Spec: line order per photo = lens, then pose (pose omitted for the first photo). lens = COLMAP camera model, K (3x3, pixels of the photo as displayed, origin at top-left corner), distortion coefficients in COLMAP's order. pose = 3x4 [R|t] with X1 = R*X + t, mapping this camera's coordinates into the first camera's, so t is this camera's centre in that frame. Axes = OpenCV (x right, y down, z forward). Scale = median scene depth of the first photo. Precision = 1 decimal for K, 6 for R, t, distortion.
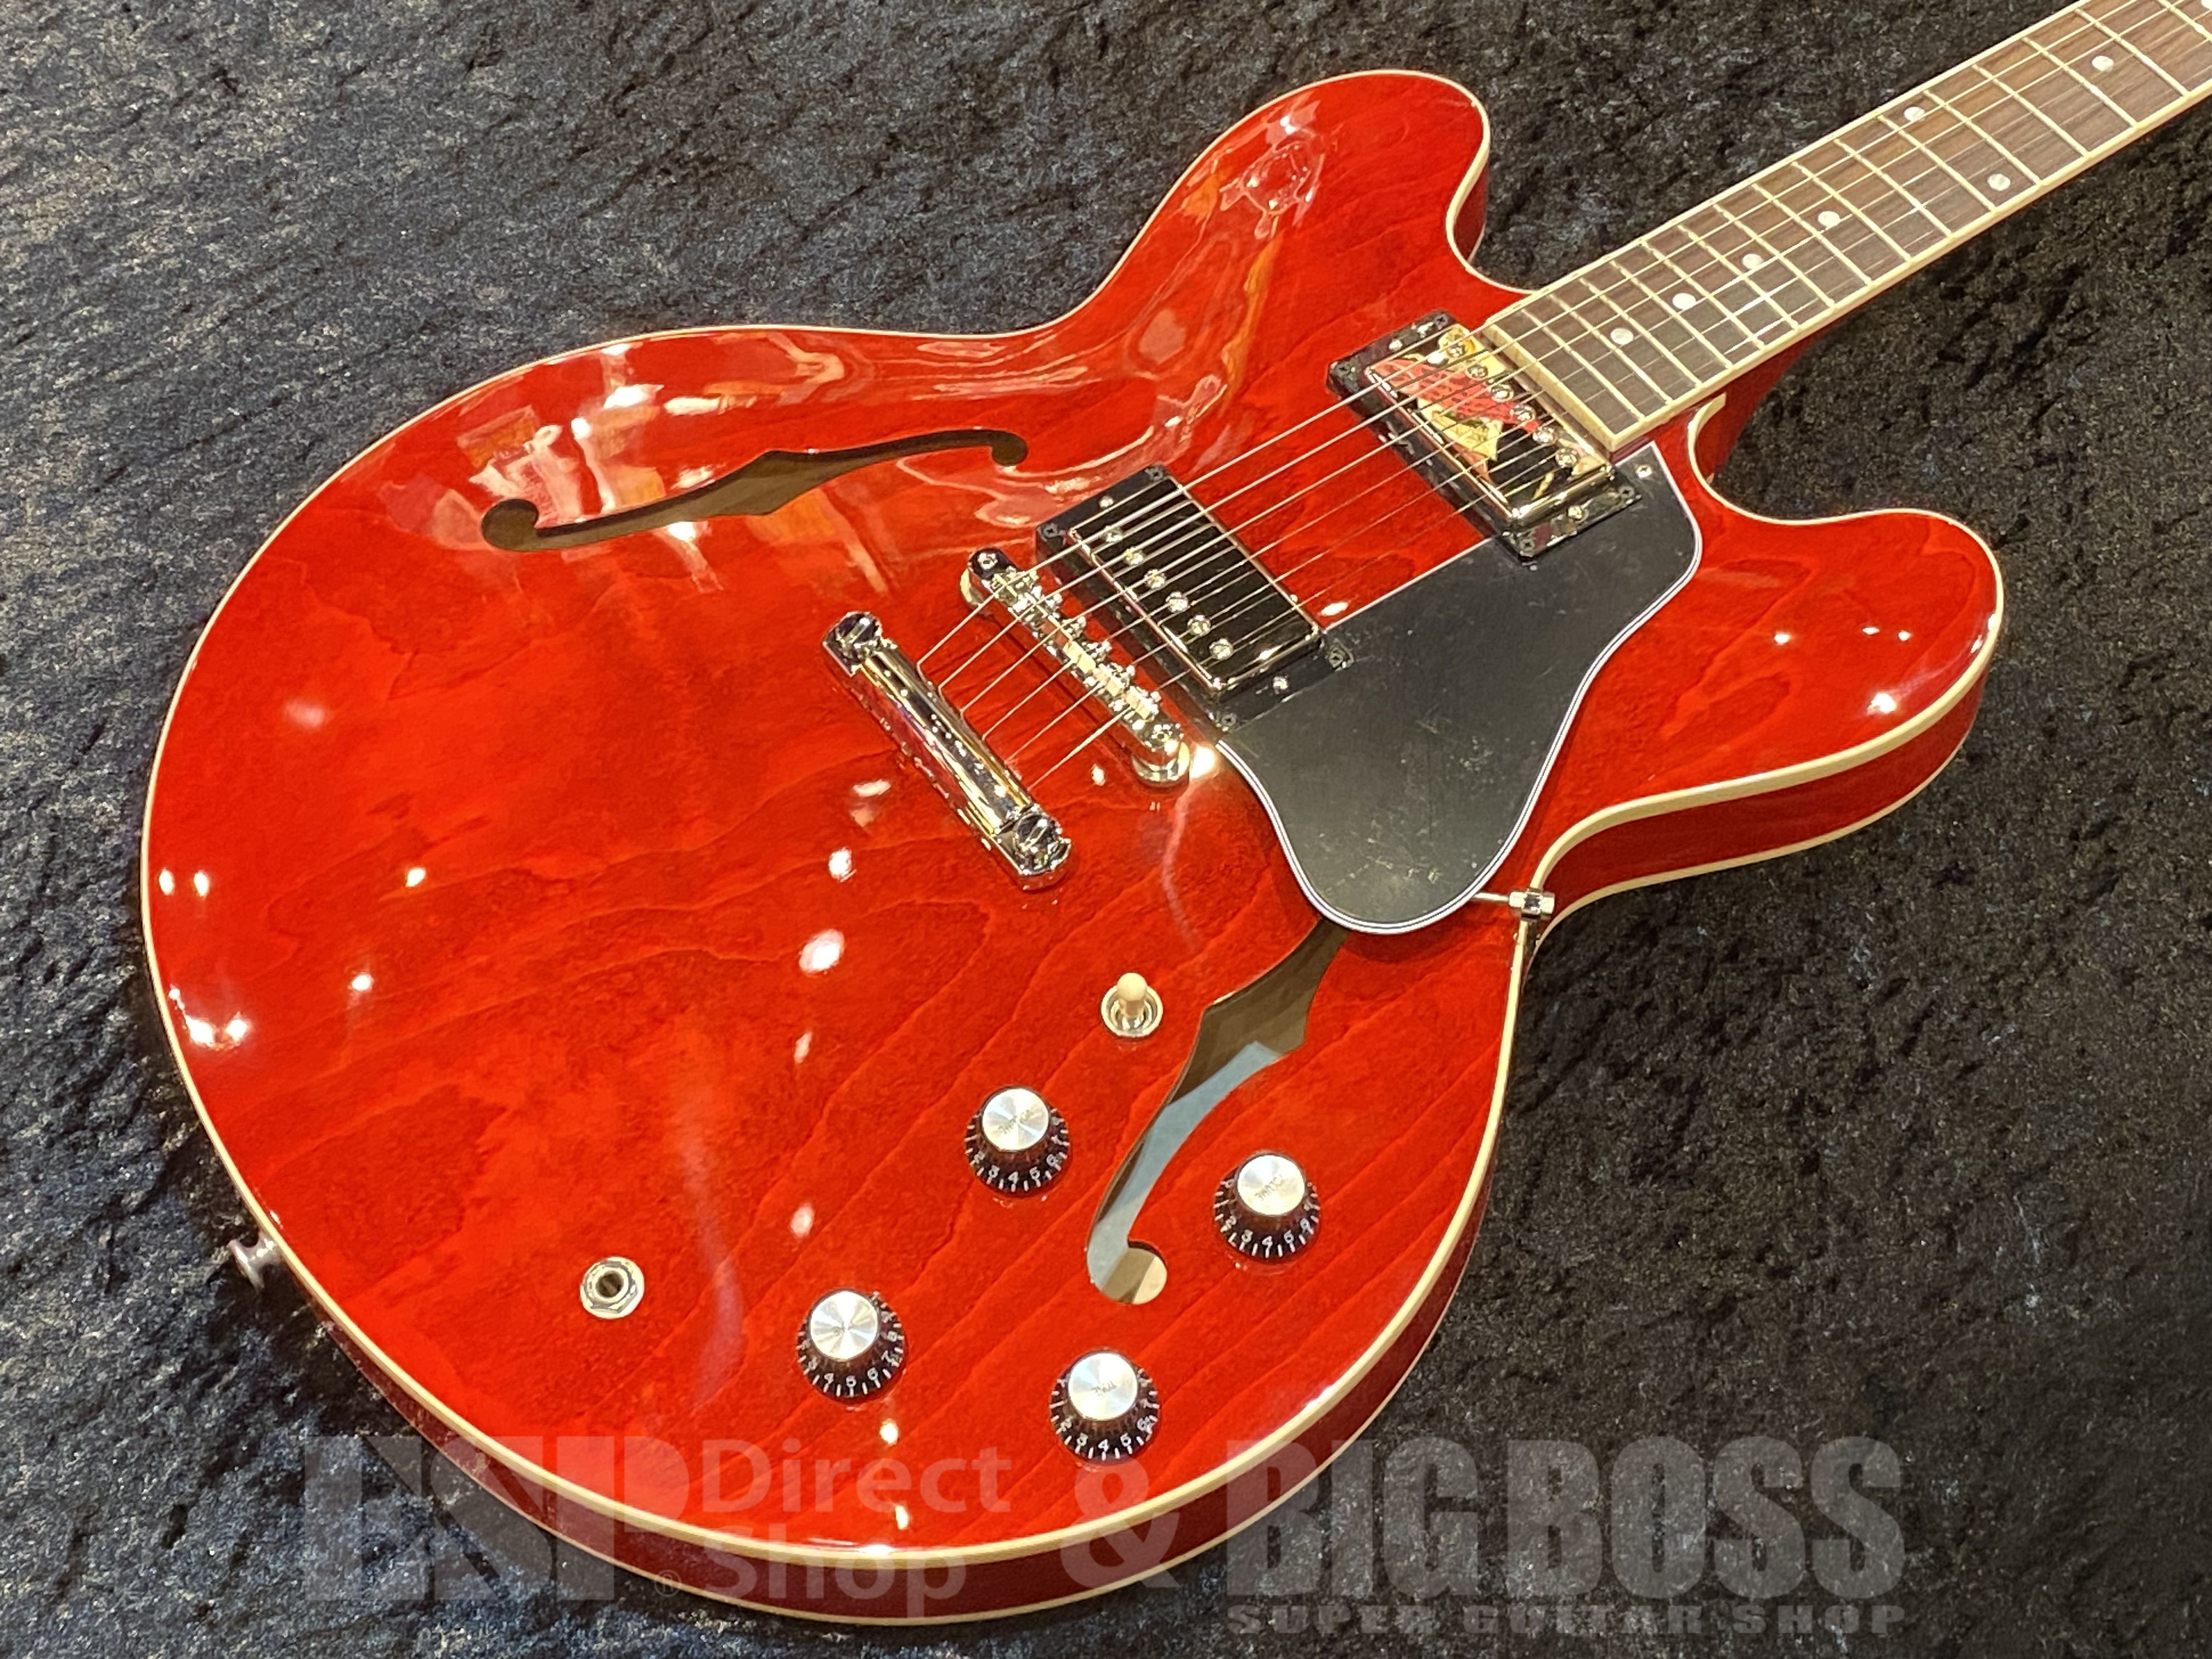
lens RADIAL K [[3482.9, 0, 1074.7], [0, 3482.9, 832.2], [0, 0, 1]] dist [0.244112, -0.853880]
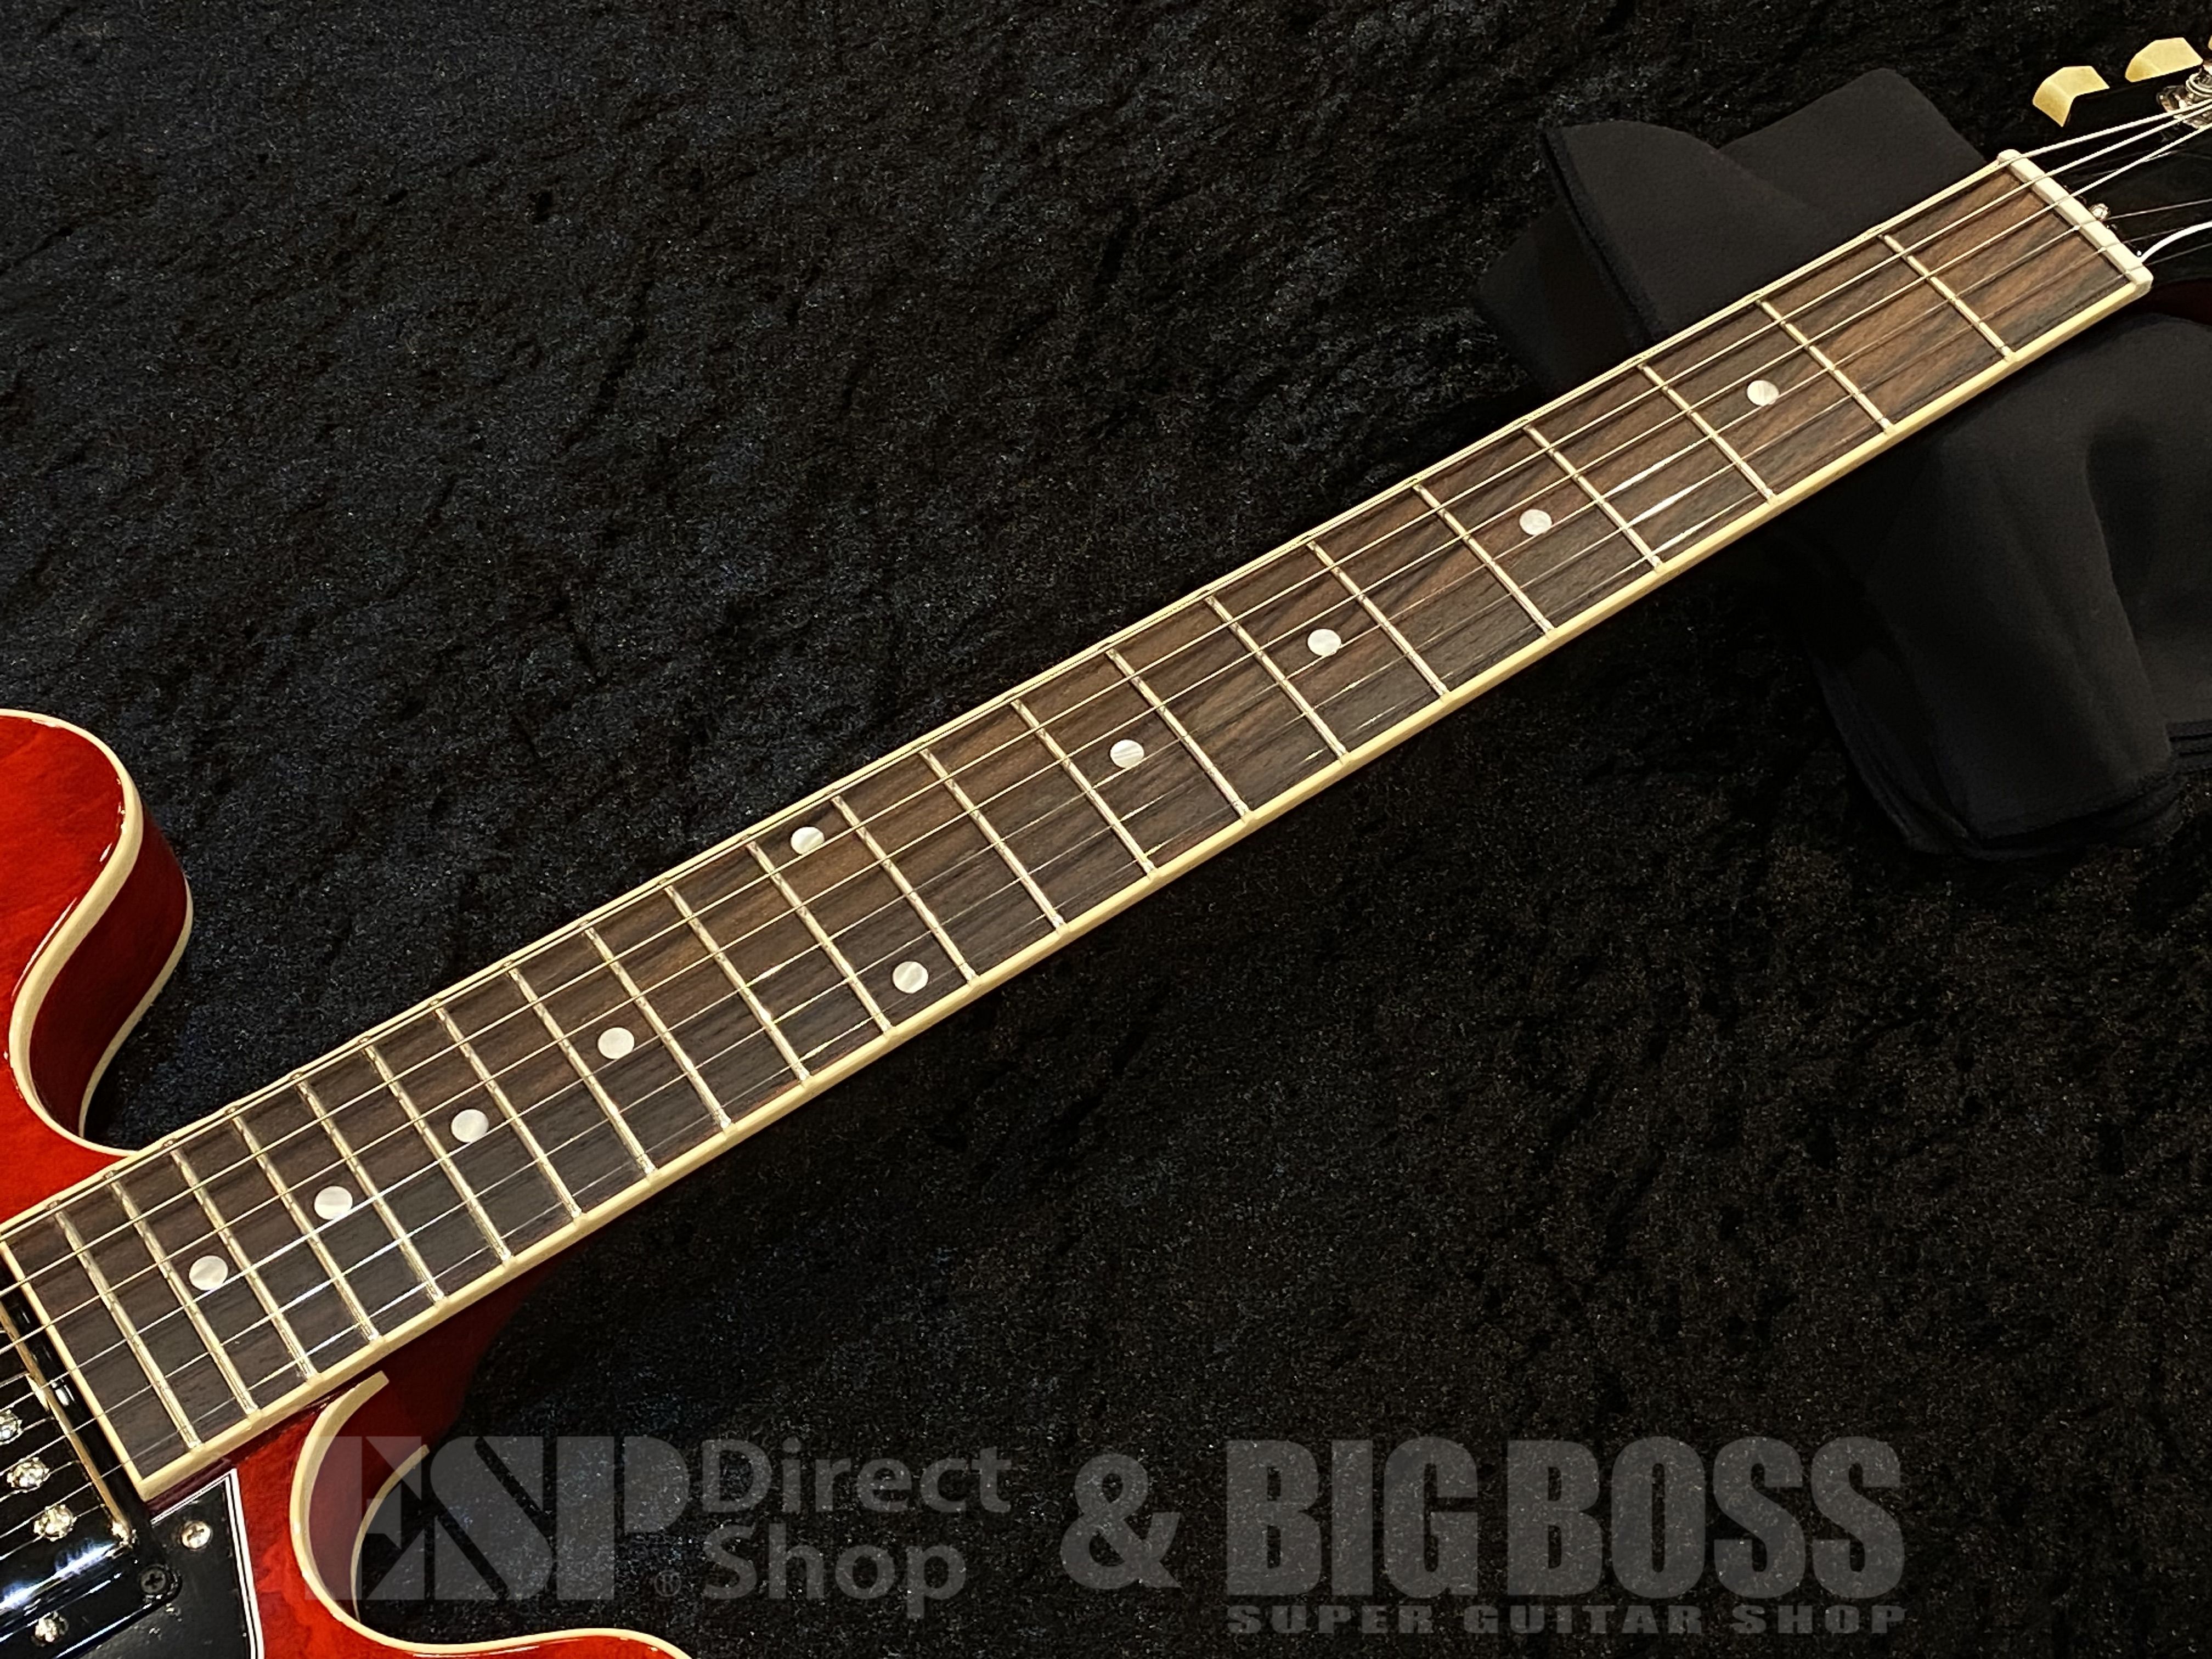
lens RADIAL K [[3476.2, 0, 1106.0], [0, 3476.2, 829.5], [0, 0, 1]] dist [0.235784, -0.834324]
pose [[0.999502, 0.030328, 0.008674, 0.300956], [-0.030792, 0.997745, 0.059633, -0.256957], [-0.006846, -0.059871, 0.998183, 0.407042]]
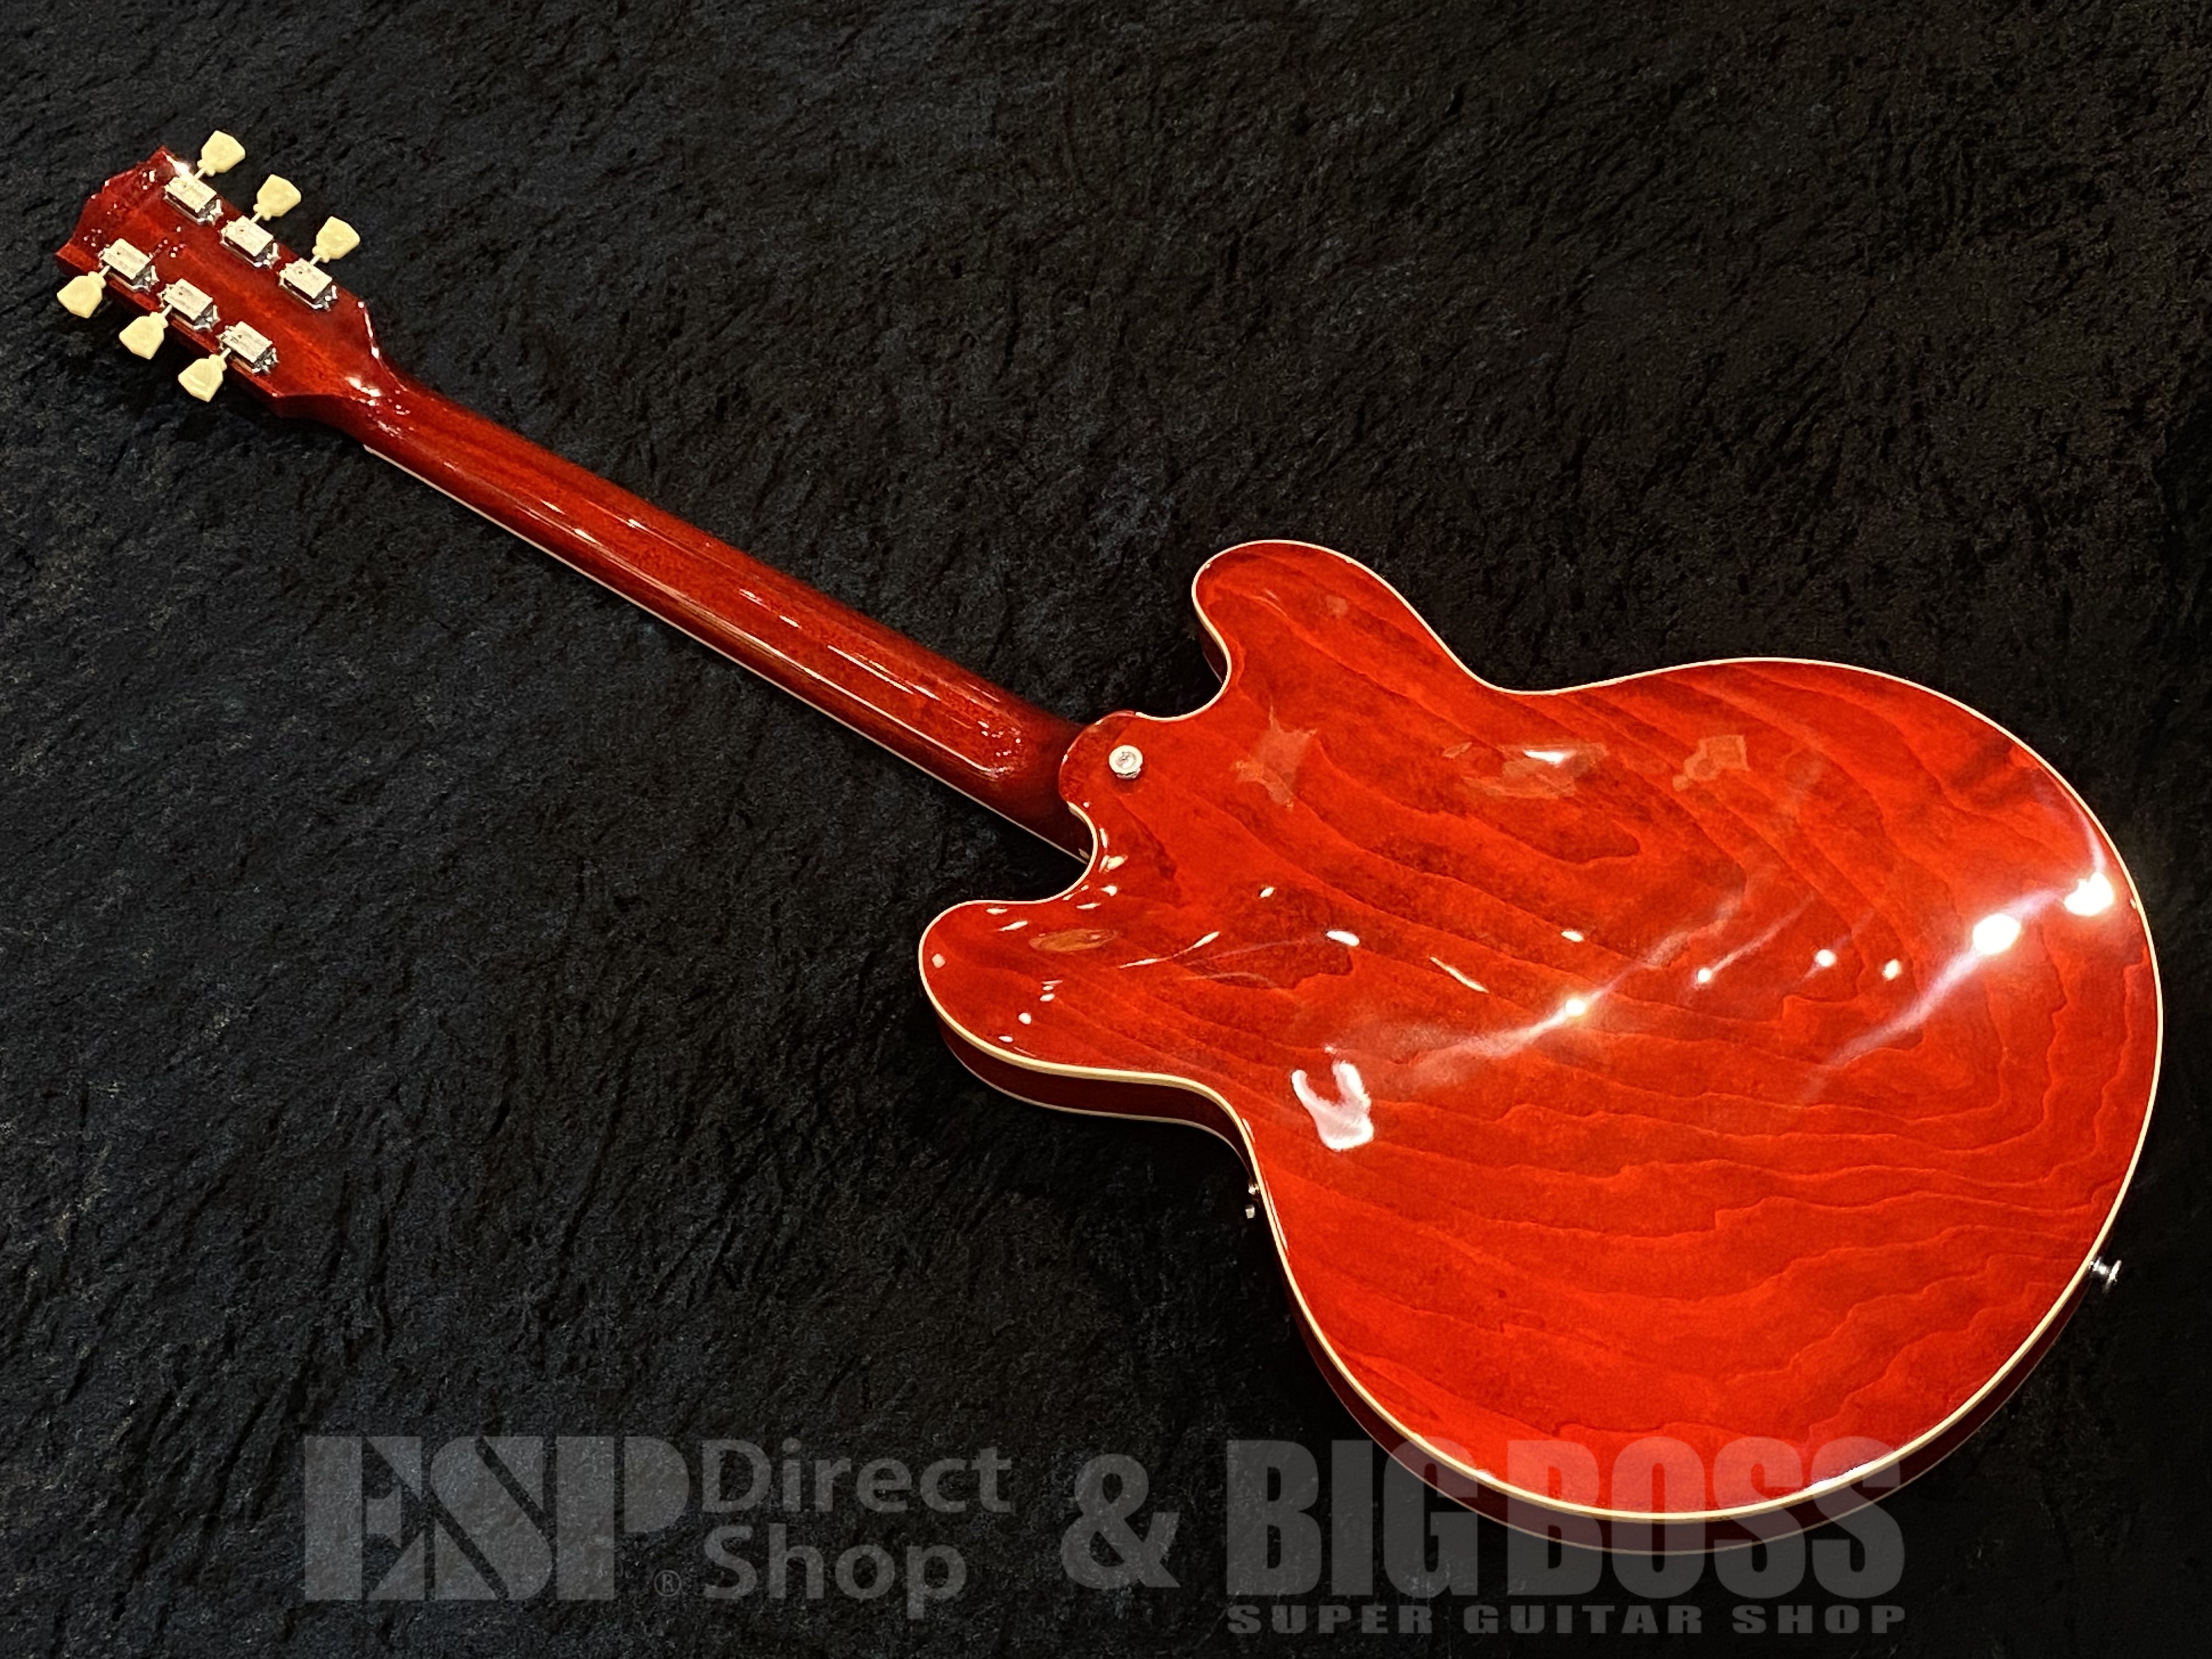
lens RADIAL K [[3547.5, 0, 1135.2], [0, 3547.5, 833.4], [0, 0, 1]] dist [0.244428, -0.950317]
pose [[0.992569, -0.110270, 0.051452, 0.133059], [0.107023, 0.992316, 0.062087, -0.174261], [-0.057903, -0.056119, 0.996744, -0.535157]]
